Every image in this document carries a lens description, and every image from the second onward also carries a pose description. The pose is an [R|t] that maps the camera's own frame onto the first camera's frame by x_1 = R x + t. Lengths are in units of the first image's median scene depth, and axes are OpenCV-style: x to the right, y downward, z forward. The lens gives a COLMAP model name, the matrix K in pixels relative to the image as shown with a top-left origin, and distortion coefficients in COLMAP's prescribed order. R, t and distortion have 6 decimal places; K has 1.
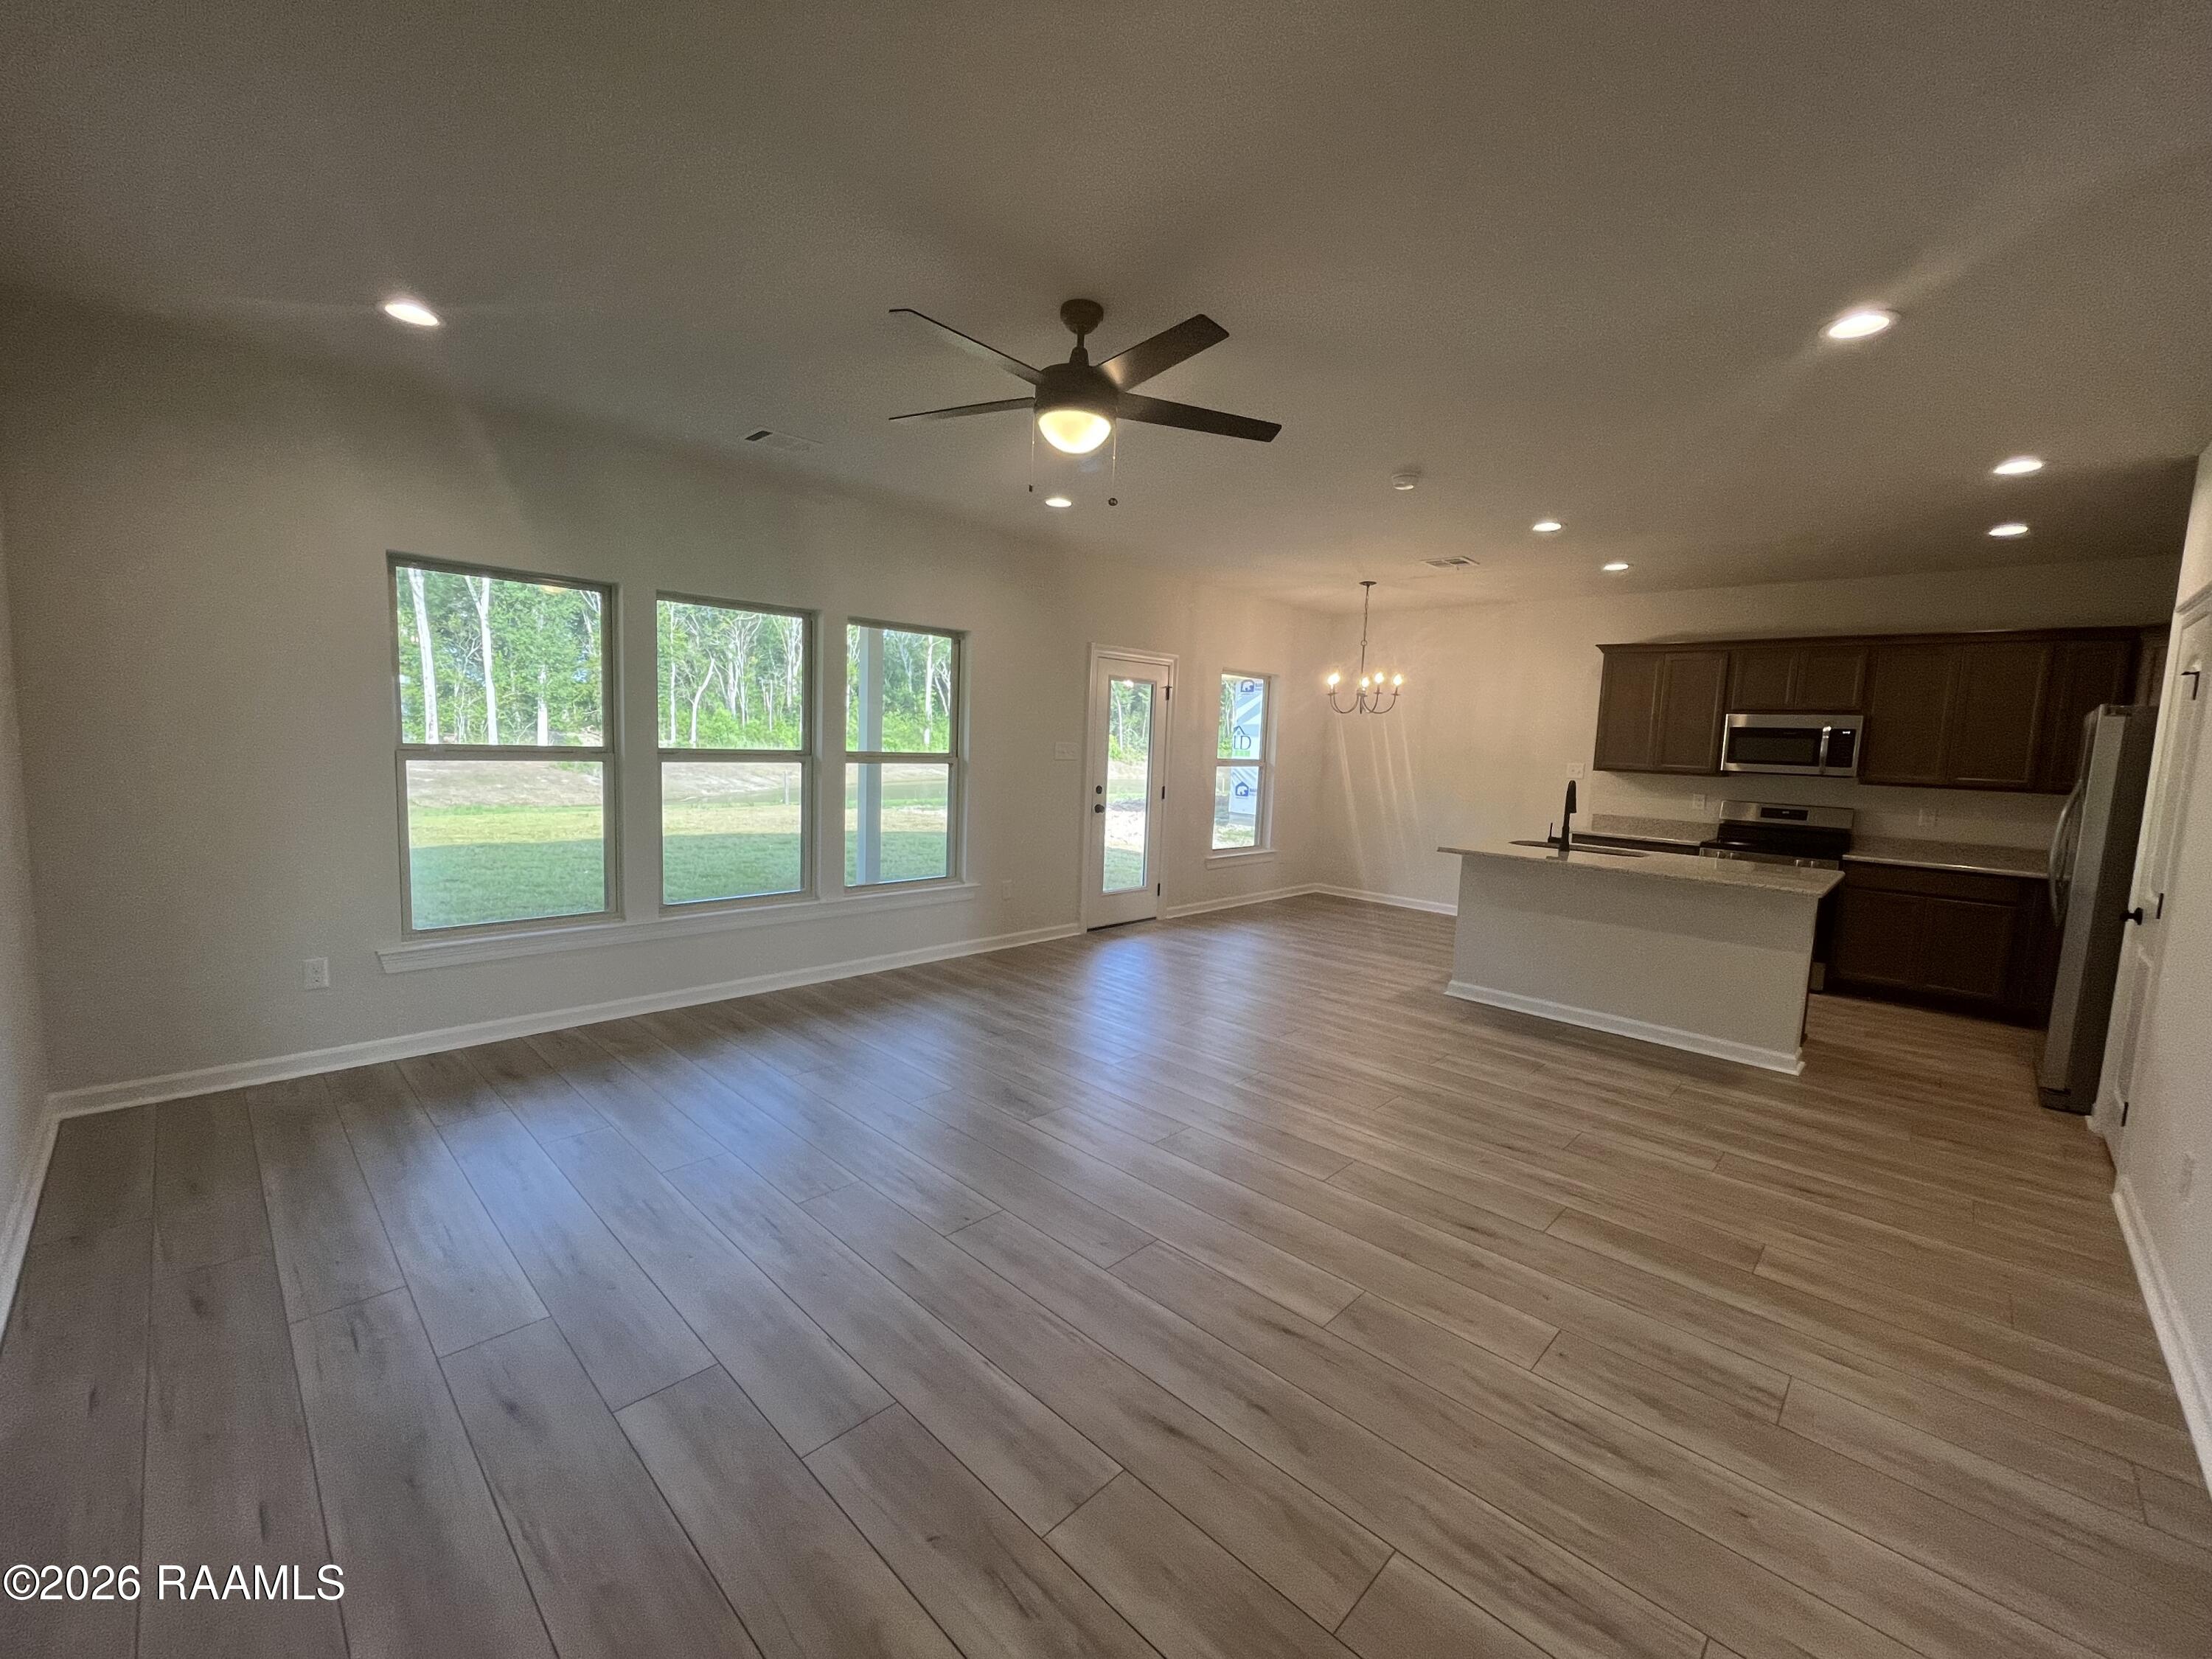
lens RADIAL K [[897.6, 0, 1106.0], [0, 897.6, 829.5], [0, 0, 1]] dist [-0.000414, -0.000144]
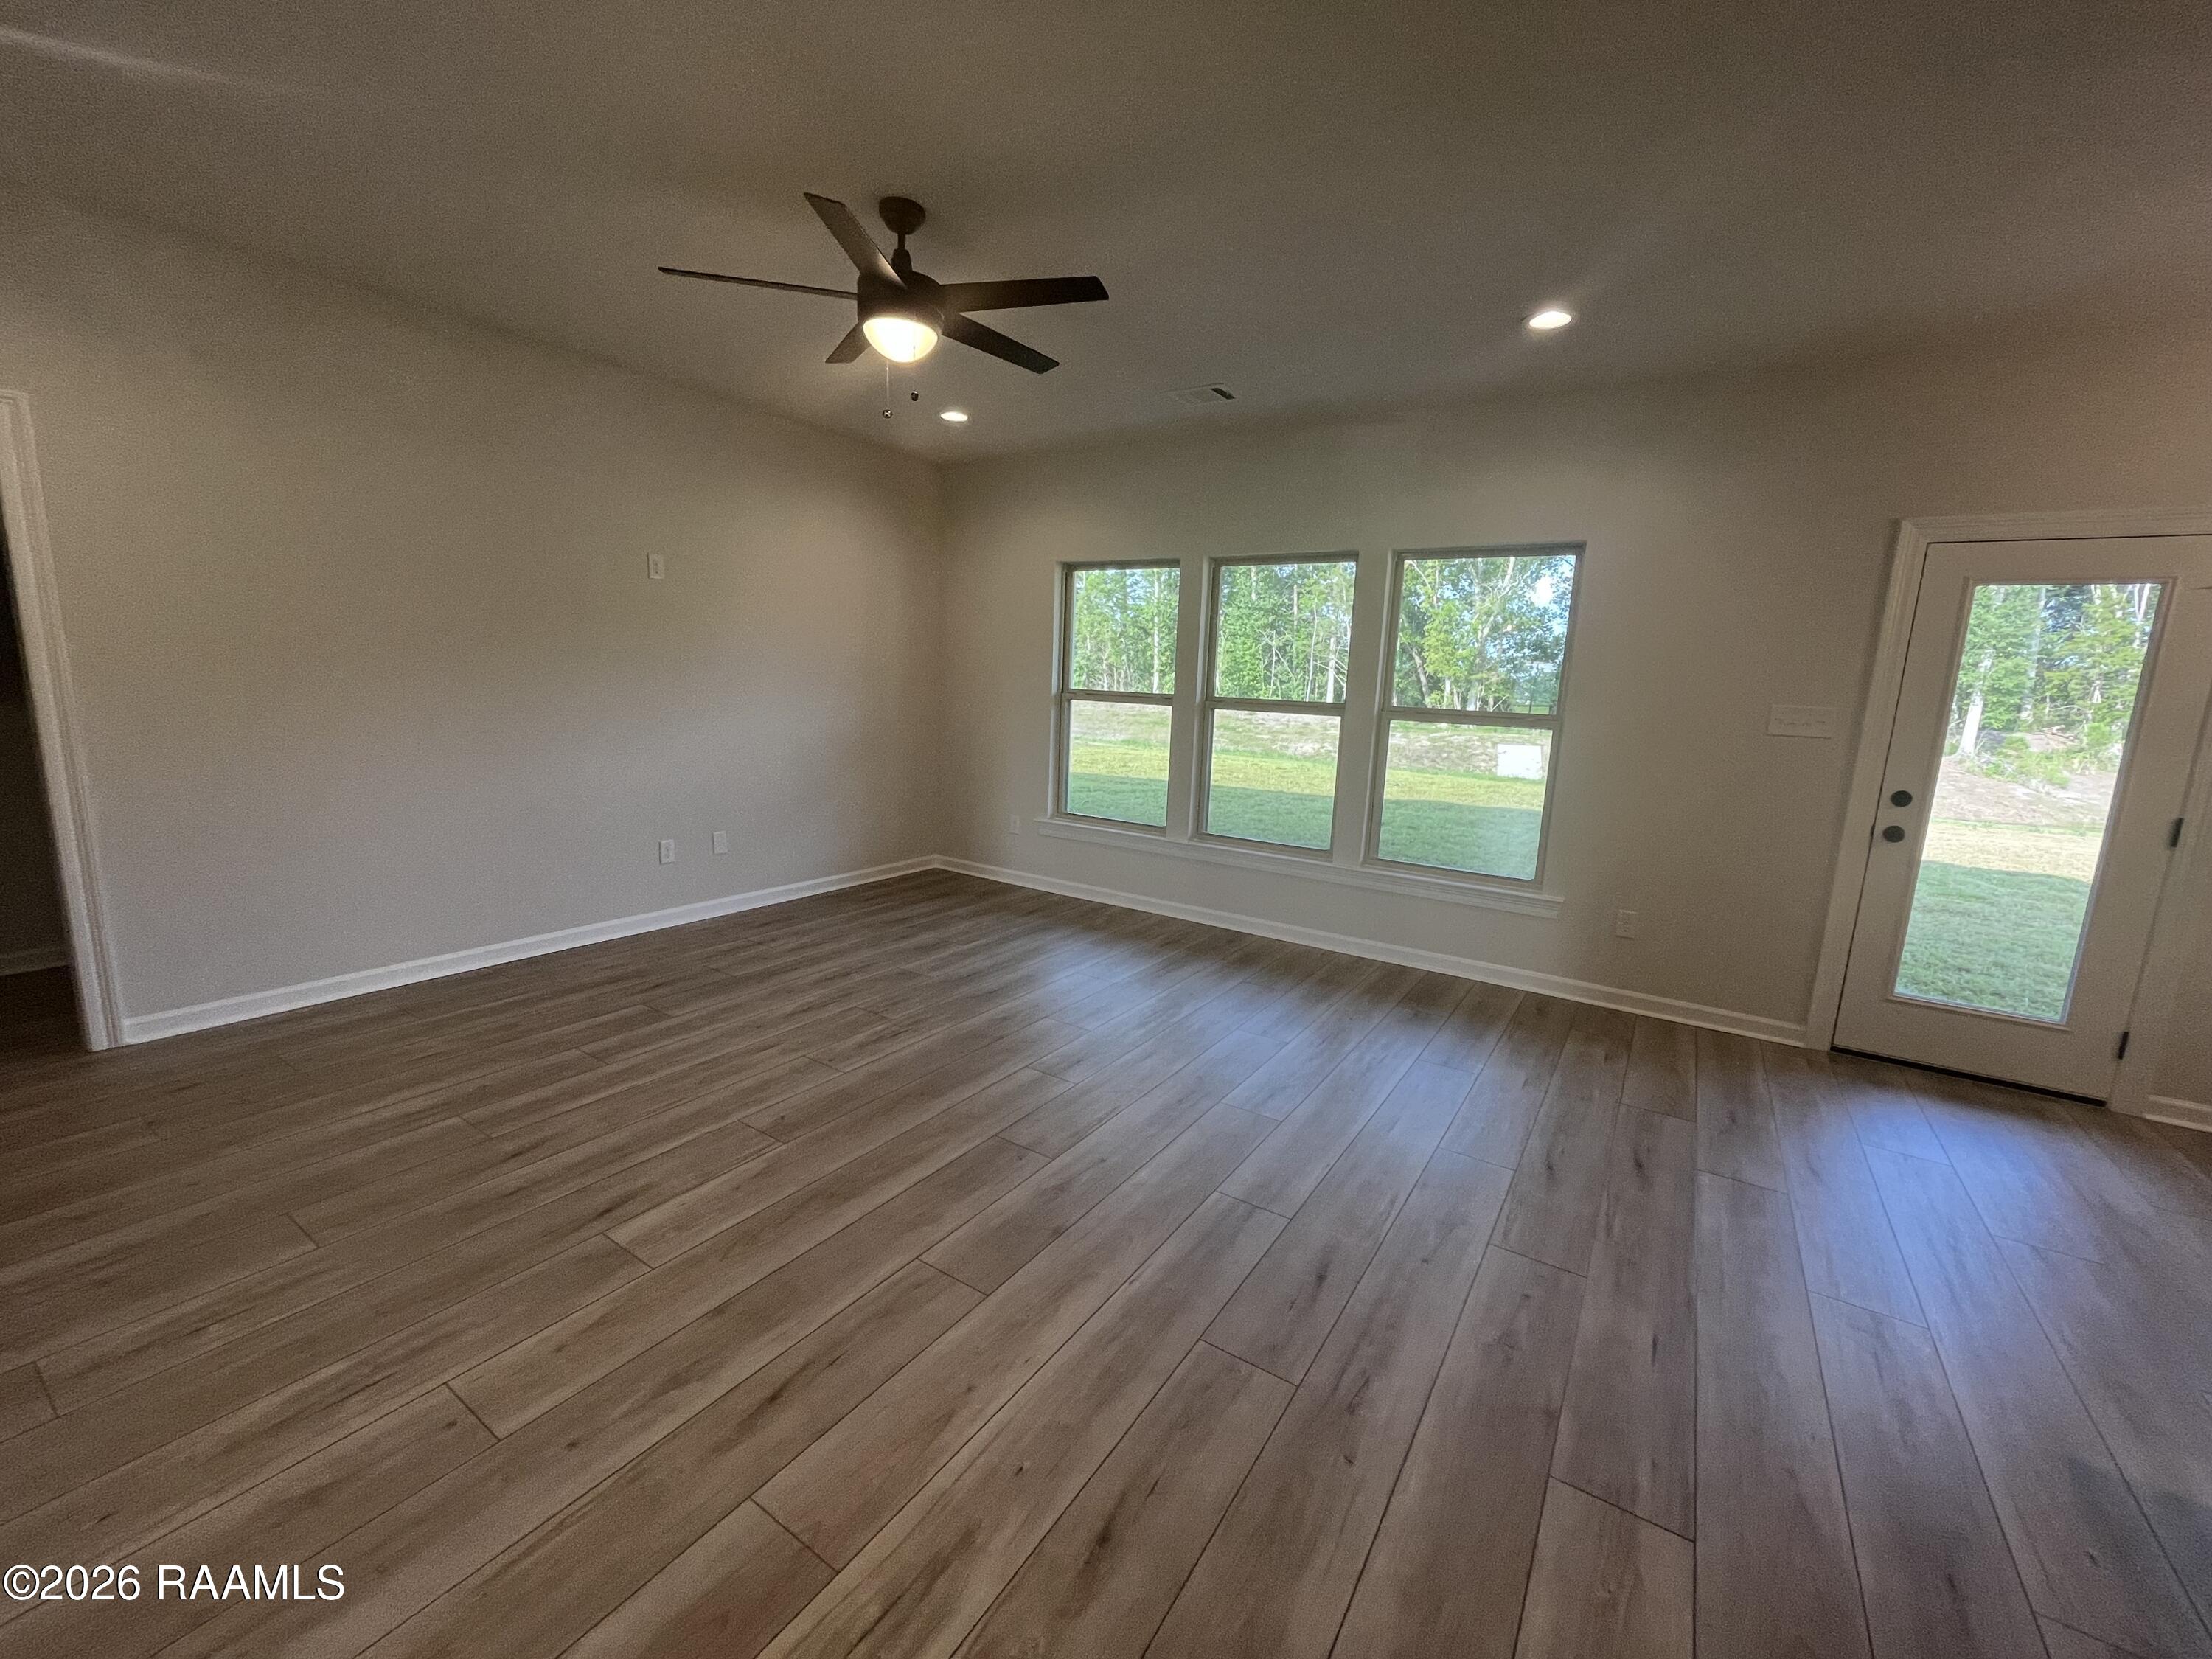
lens RADIAL K [[897.6, 0, 1106.0], [0, 897.6, 829.5], [0, 0, 1]] dist [-0.000414, -0.000144]
pose [[0.182602, 0.135381, -0.973822, 0.642840], [-0.134085, 0.984650, 0.111744, -0.034520], [0.974001, 0.110170, 0.197952, 0.670162]]
